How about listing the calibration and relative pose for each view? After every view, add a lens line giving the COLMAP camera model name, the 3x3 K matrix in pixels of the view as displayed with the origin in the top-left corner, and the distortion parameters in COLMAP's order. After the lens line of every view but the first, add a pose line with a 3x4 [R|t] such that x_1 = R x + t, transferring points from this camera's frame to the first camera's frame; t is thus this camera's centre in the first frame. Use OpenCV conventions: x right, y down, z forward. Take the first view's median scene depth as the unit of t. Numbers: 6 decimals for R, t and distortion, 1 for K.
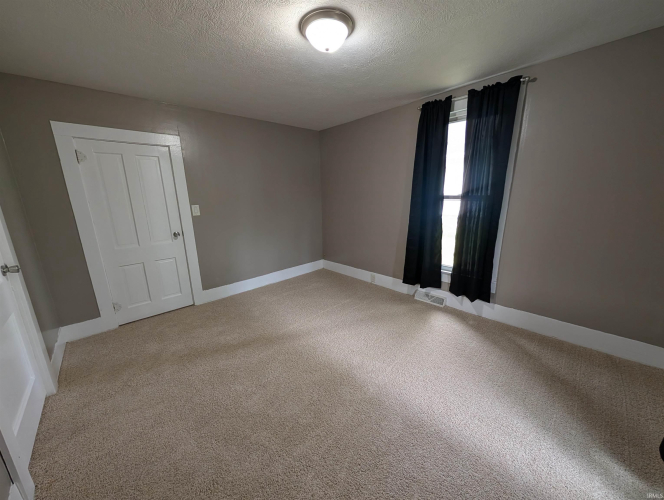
lens RADIAL K [[251.4, 0, 328.5], [0, 251.4, 249.4], [0, 0, 1]] dist [-0.000740, 0.000222]
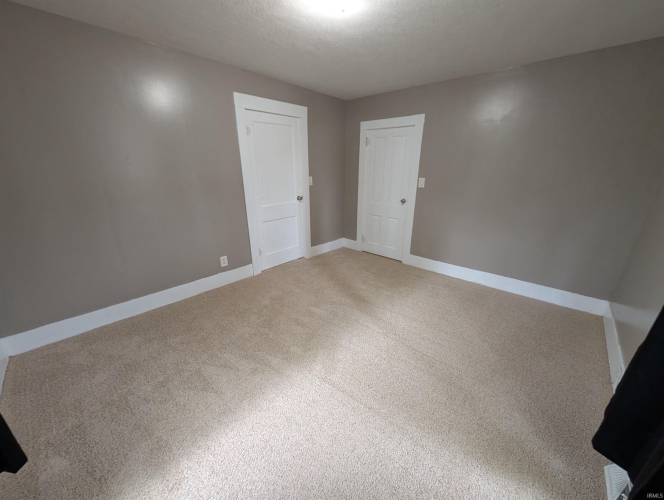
lens RADIAL K [[251.4, 0, 332.2], [0, 251.4, 251.9], [0, 0, 1]] dist [-0.000740, 0.000222]
pose [[0.082216, 0.346536, -0.934427, 0.593282], [-0.225058, 0.919837, 0.321323, -0.146671], [0.970870, 0.183882, 0.153616, 0.521382]]
